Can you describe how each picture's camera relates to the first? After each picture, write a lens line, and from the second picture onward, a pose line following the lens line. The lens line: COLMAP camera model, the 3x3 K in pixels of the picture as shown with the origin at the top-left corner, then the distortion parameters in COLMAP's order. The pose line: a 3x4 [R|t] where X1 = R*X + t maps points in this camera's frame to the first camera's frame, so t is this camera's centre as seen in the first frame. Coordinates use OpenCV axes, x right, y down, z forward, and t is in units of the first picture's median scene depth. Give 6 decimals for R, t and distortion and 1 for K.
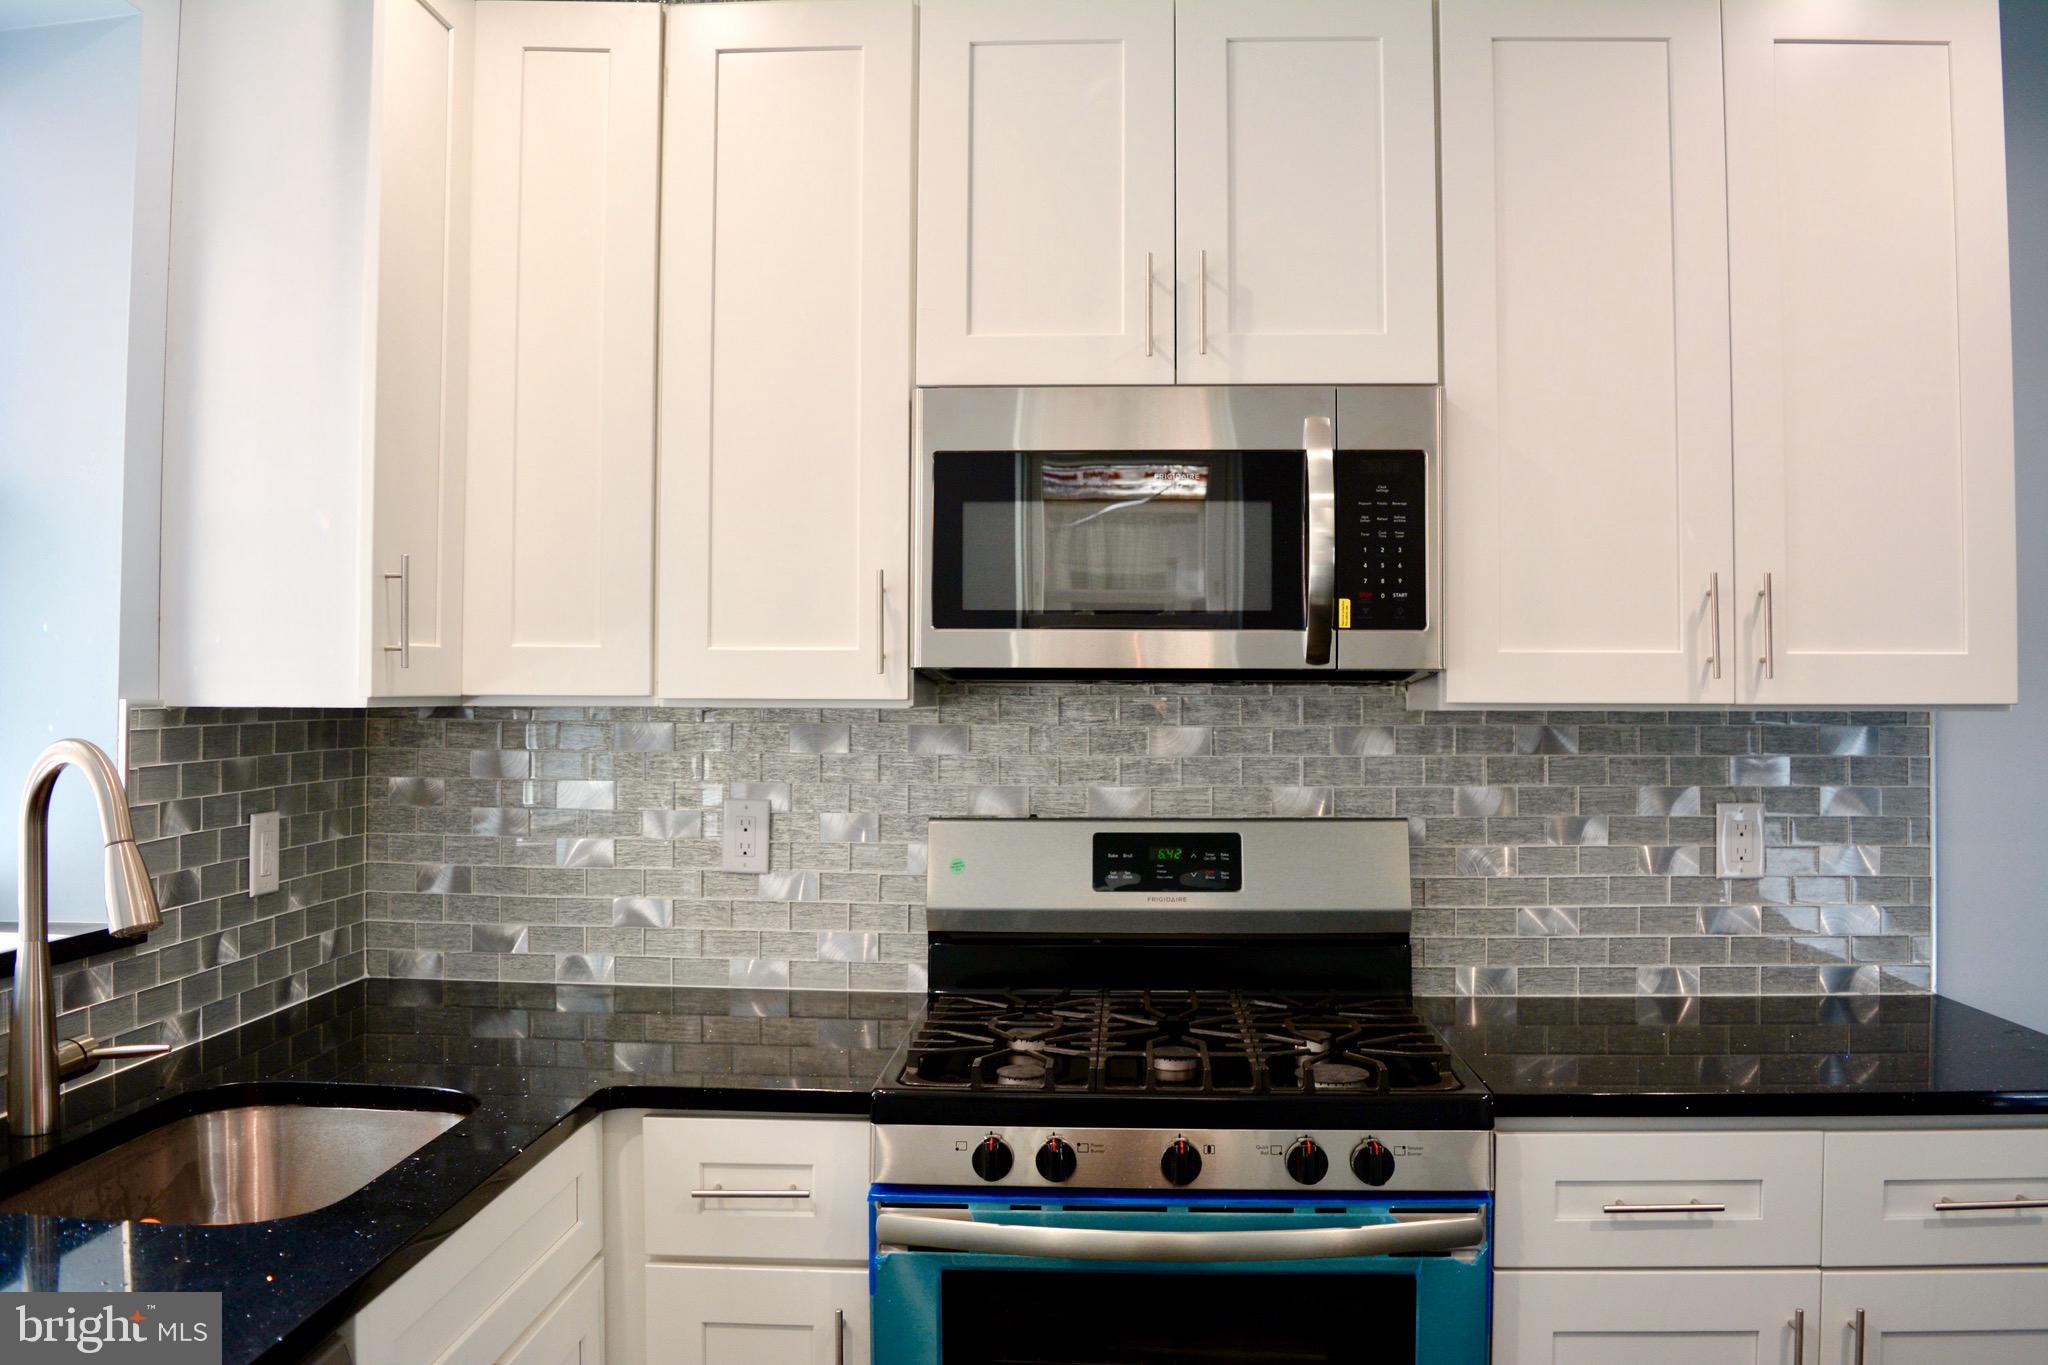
lens RADIAL K [[1599.0, 0, 1021.9], [0, 1599.0, 683.4], [0, 0, 1]] dist [-0.092699, 0.019736]
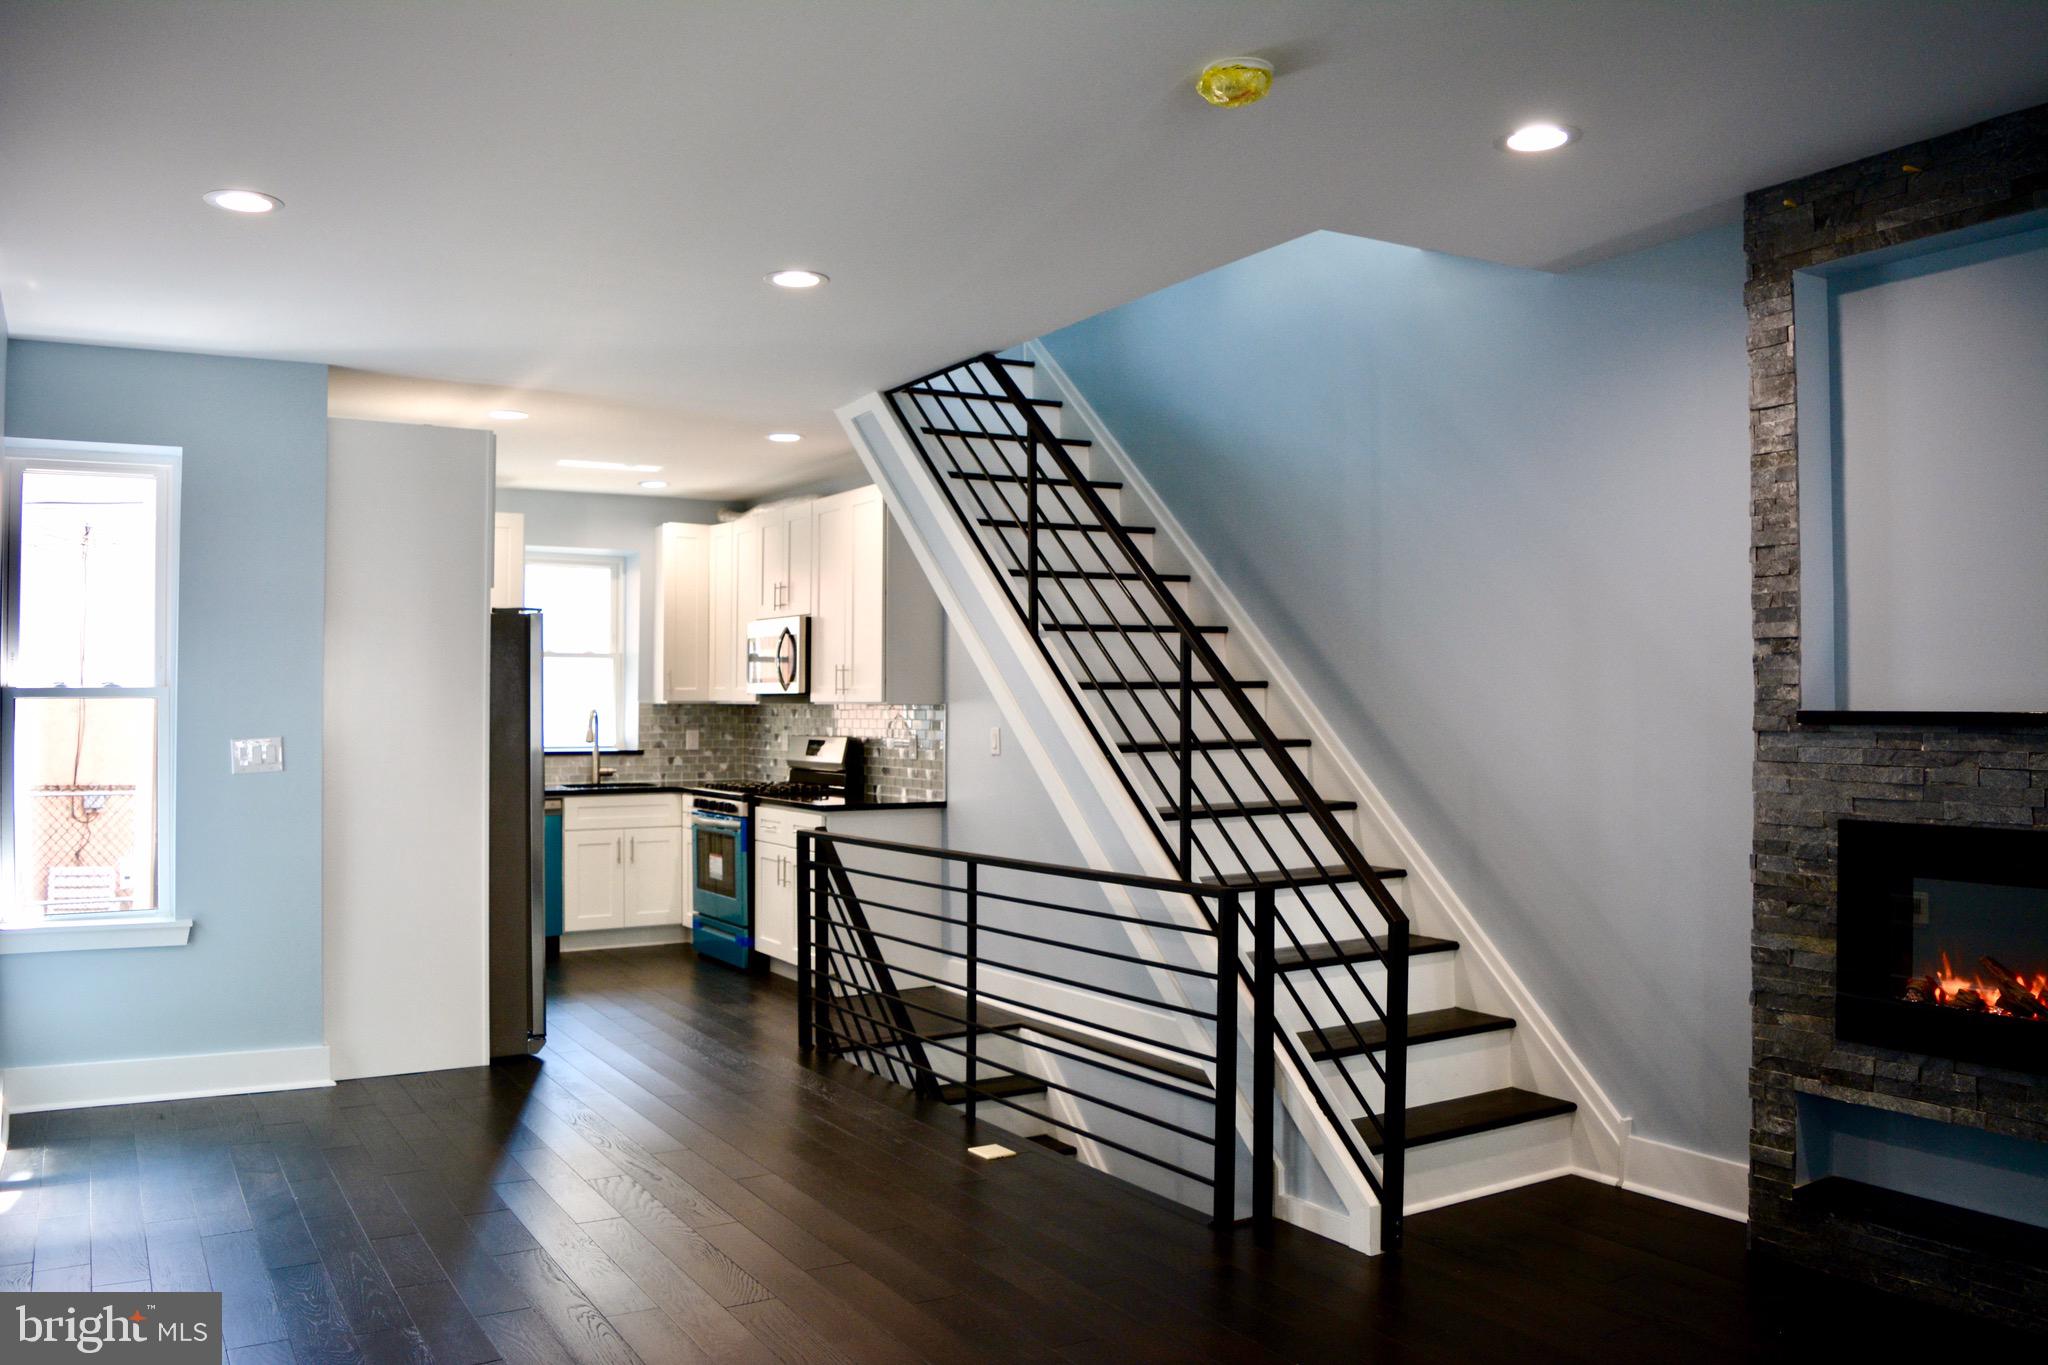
lens RADIAL K [[1599.0, 0, 1029.8], [0, 1599.0, 675.1], [0, 0, 1]] dist [-0.092699, 0.019736]
pose [[0.572636, -0.018539, -0.819600, 3.490095], [0.002197, 0.999775, -0.021079, 0.029672], [0.819807, 0.010270, 0.572548, -0.670251]]
